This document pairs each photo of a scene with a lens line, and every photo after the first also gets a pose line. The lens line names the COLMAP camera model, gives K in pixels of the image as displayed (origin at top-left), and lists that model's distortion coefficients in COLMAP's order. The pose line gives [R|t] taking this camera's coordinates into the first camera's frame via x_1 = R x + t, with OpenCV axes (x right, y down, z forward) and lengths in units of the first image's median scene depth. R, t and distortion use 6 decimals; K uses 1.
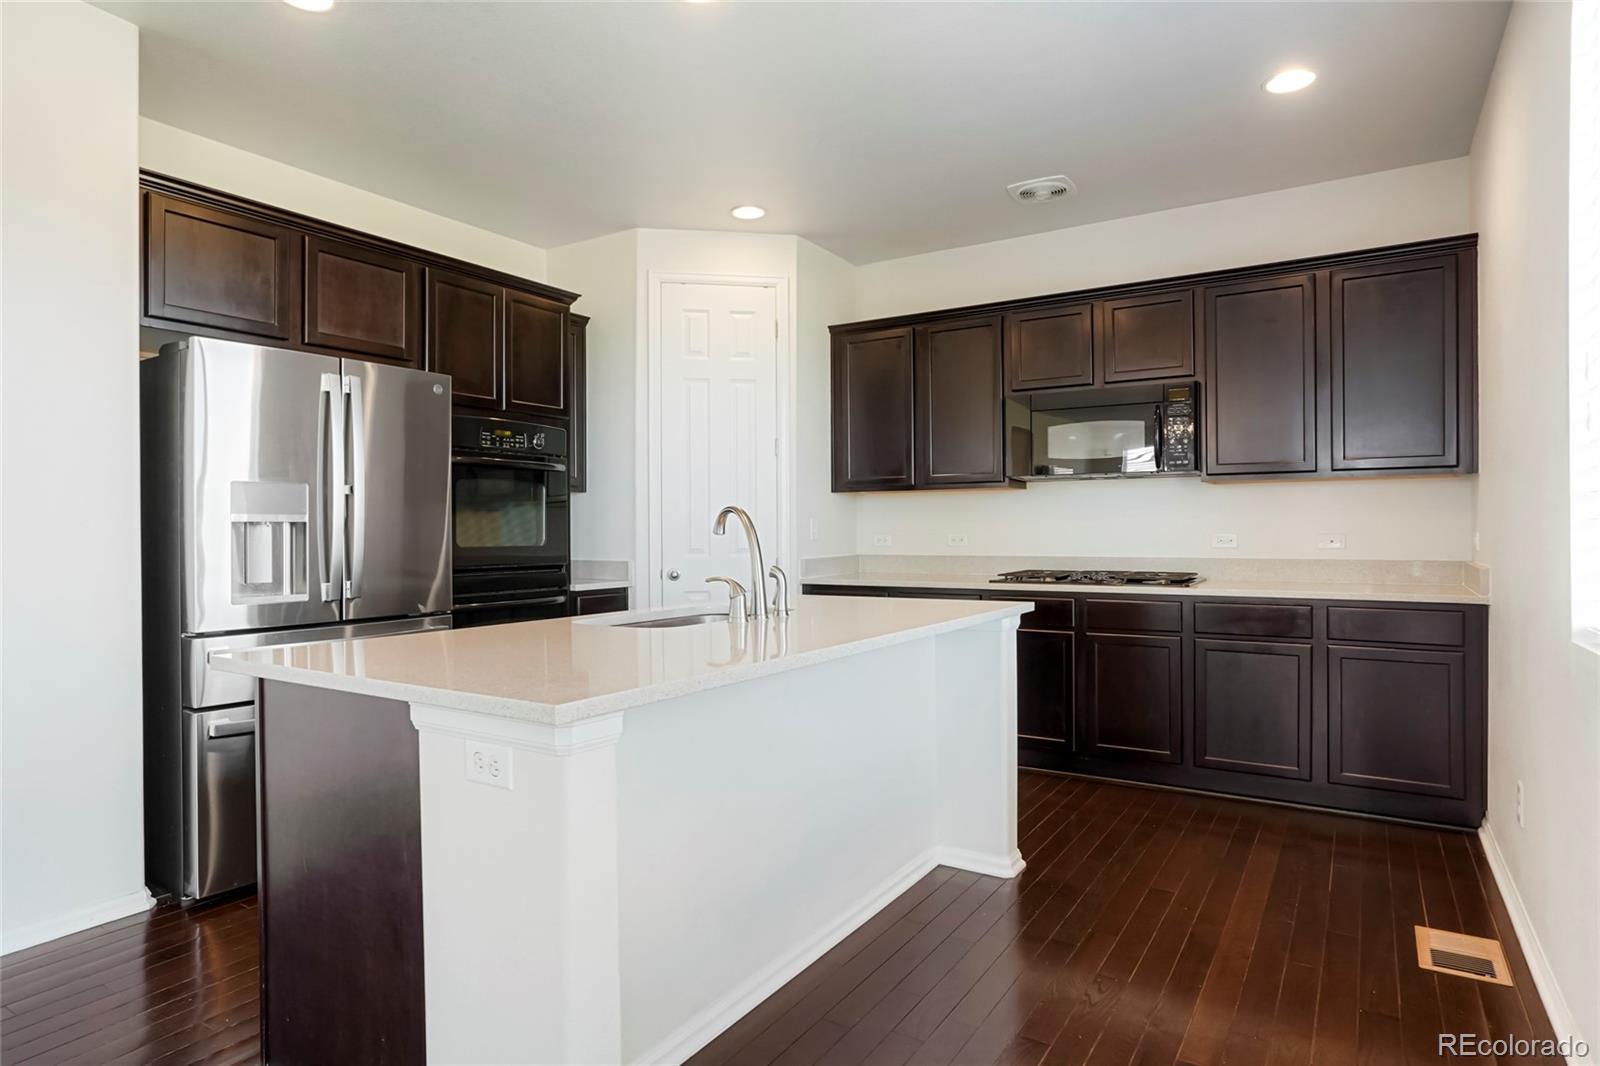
lens RADIAL K [[895.0, 0, 802.6], [0, 895.0, 529.3], [0, 0, 1]] dist [-0.006138, 0.001861]
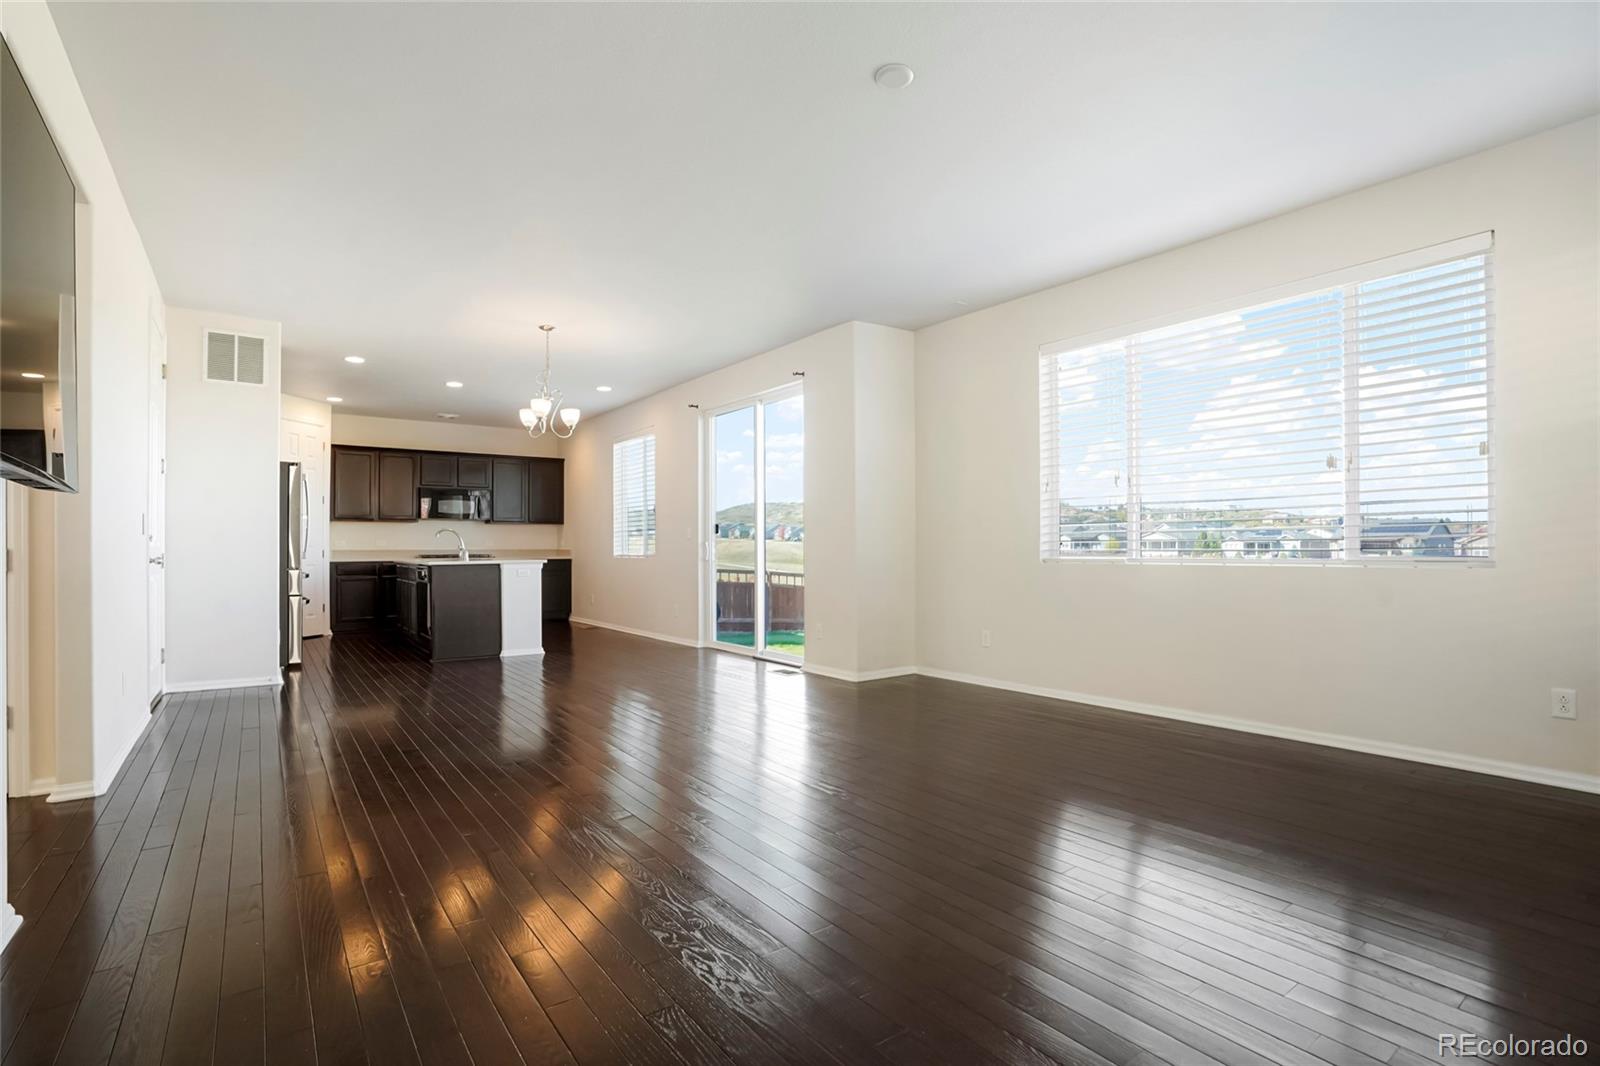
lens RADIAL K [[820.5, 0, 808.2], [0, 820.5, 554.7], [0, 0, 1]] dist [-0.049605, 0.019136]
pose [[0.378669, -0.002765, 0.925528, -1.441319], [-0.001604, 0.999992, 0.003644, 0.035152], [-0.925531, -0.002865, 0.378662, -0.873547]]
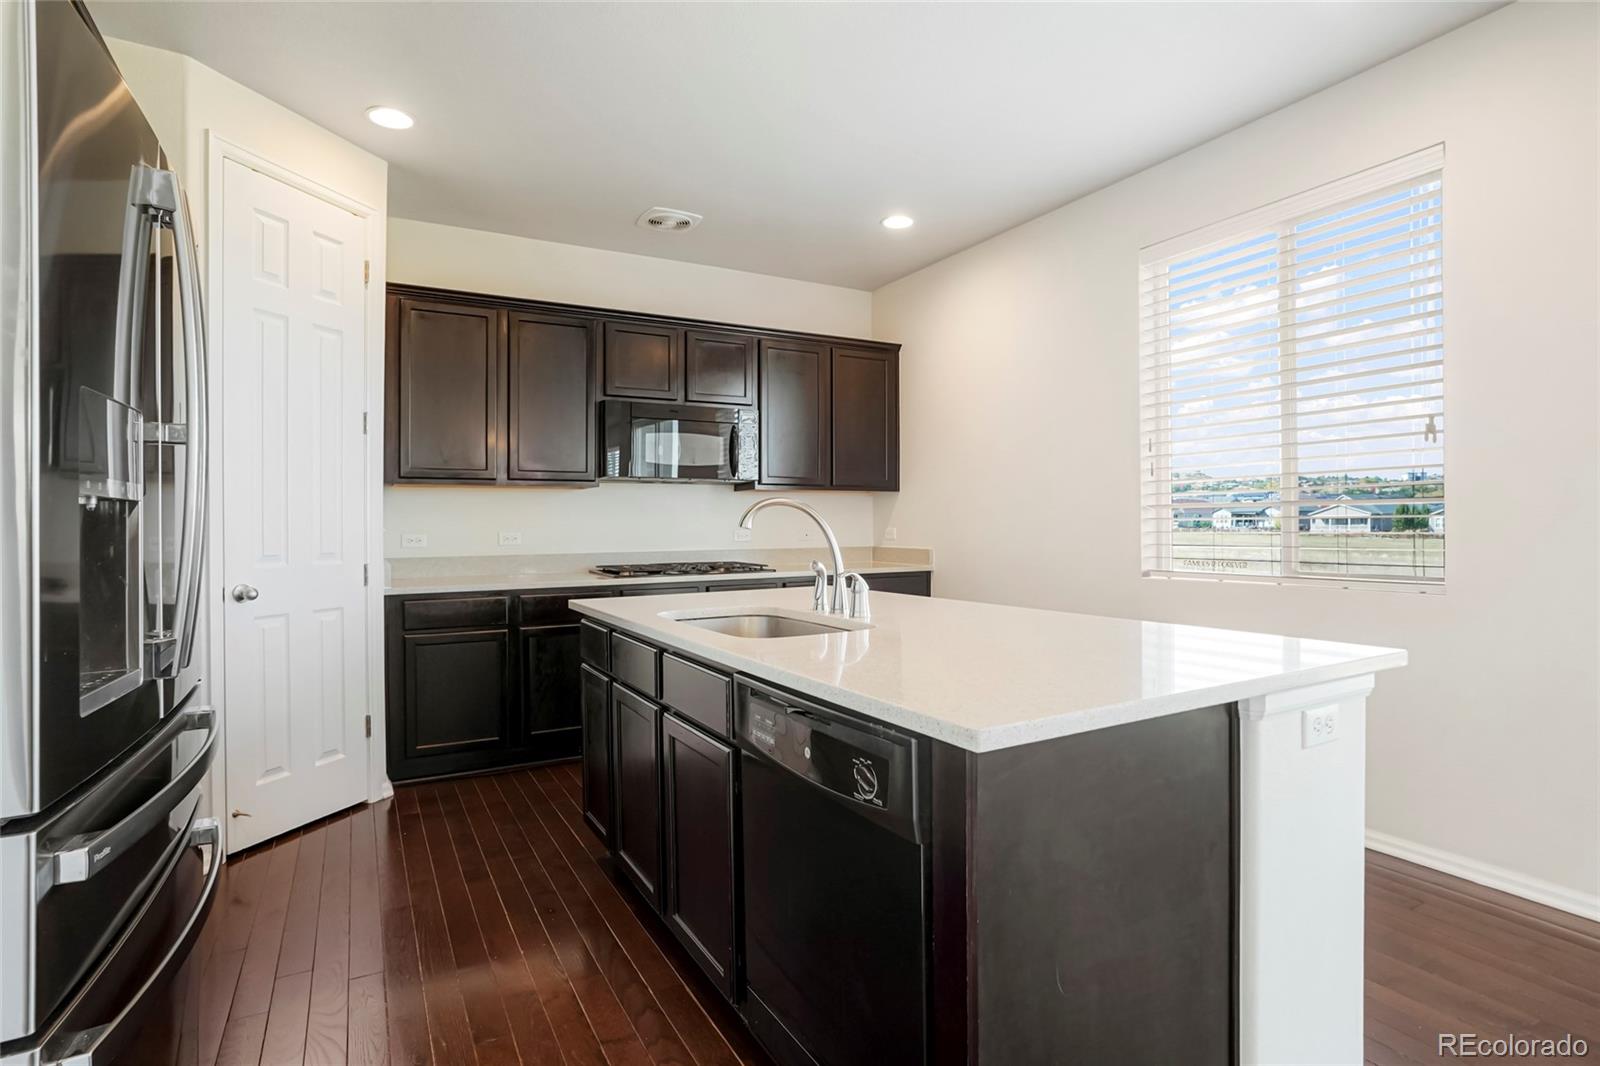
lens RADIAL K [[839.6, 0, 801.3], [0, 839.6, 533.4], [0, 0, 1]] dist [-0.040510, 0.022202]
pose [[0.473099, -0.006539, 0.880985, -0.496355], [0.003602, 0.999978, 0.005488, 0.002828], [-0.881002, 0.000577, 0.473112, 0.324653]]
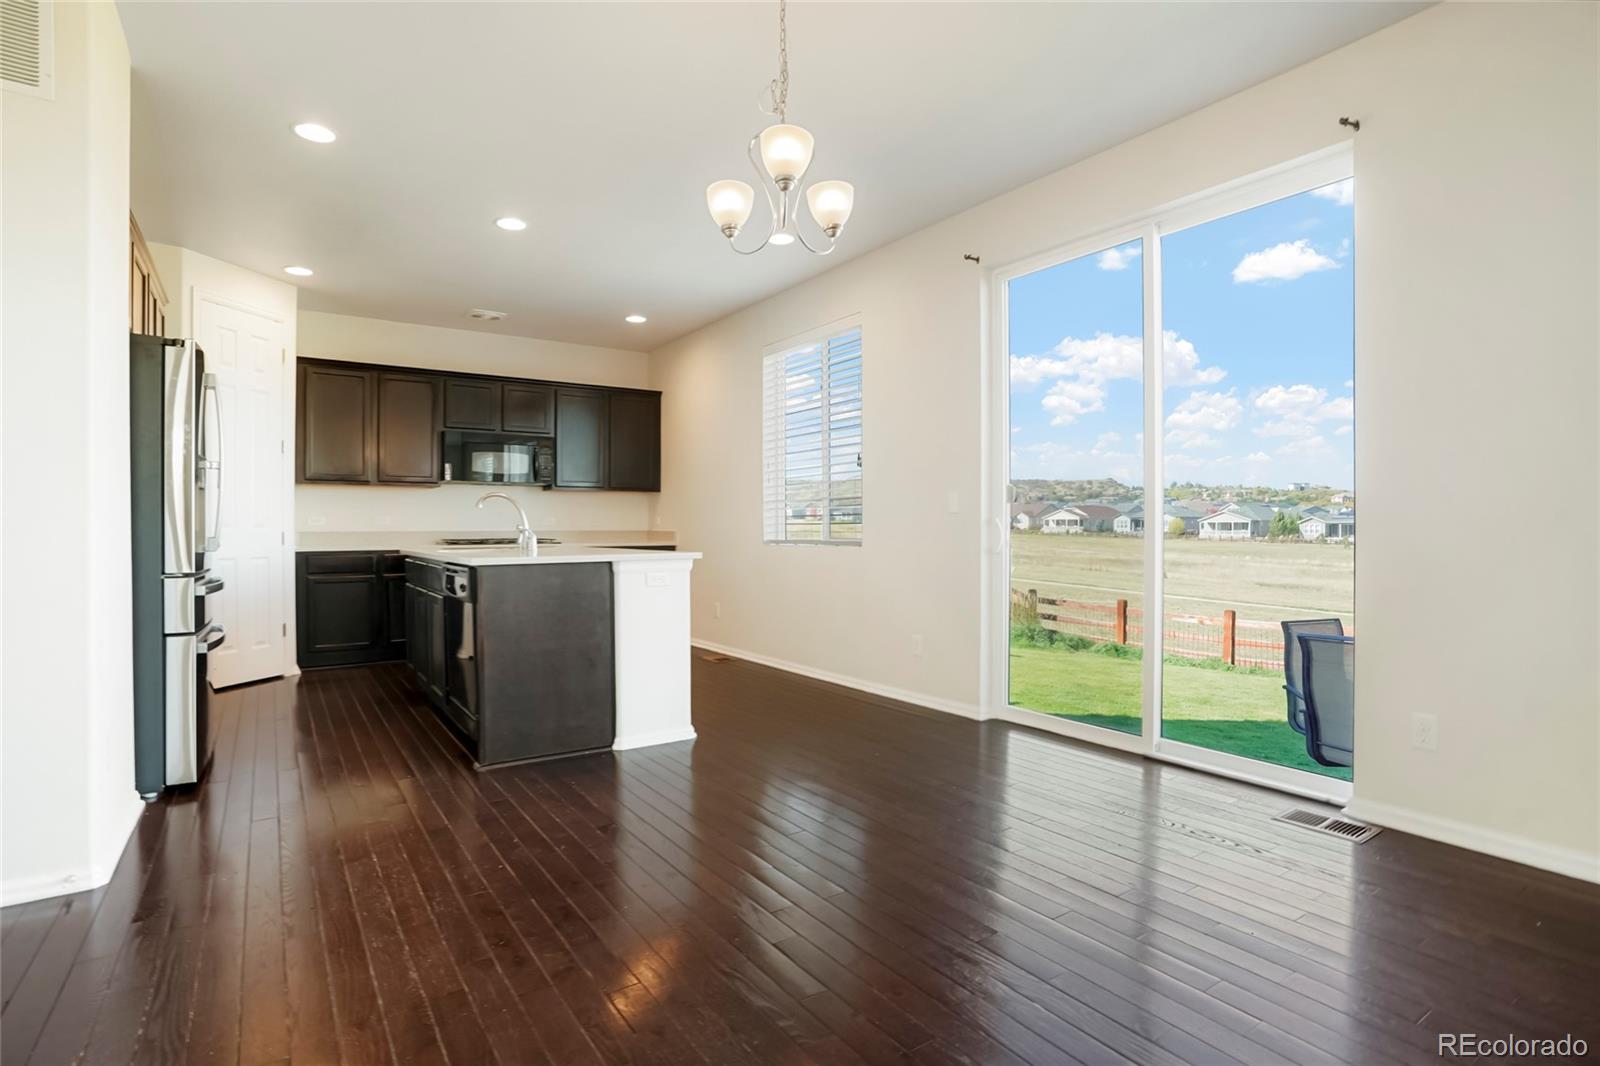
lens RADIAL K [[839.6, 0, 800.2], [0, 839.6, 545.9], [0, 0, 1]] dist [-0.040510, 0.022202]
pose [[0.407056, -0.013673, 0.913301, -0.837371], [-0.003786, 0.999854, 0.016656, 0.030475], [-0.913395, -0.010237, 0.406945, -0.181860]]
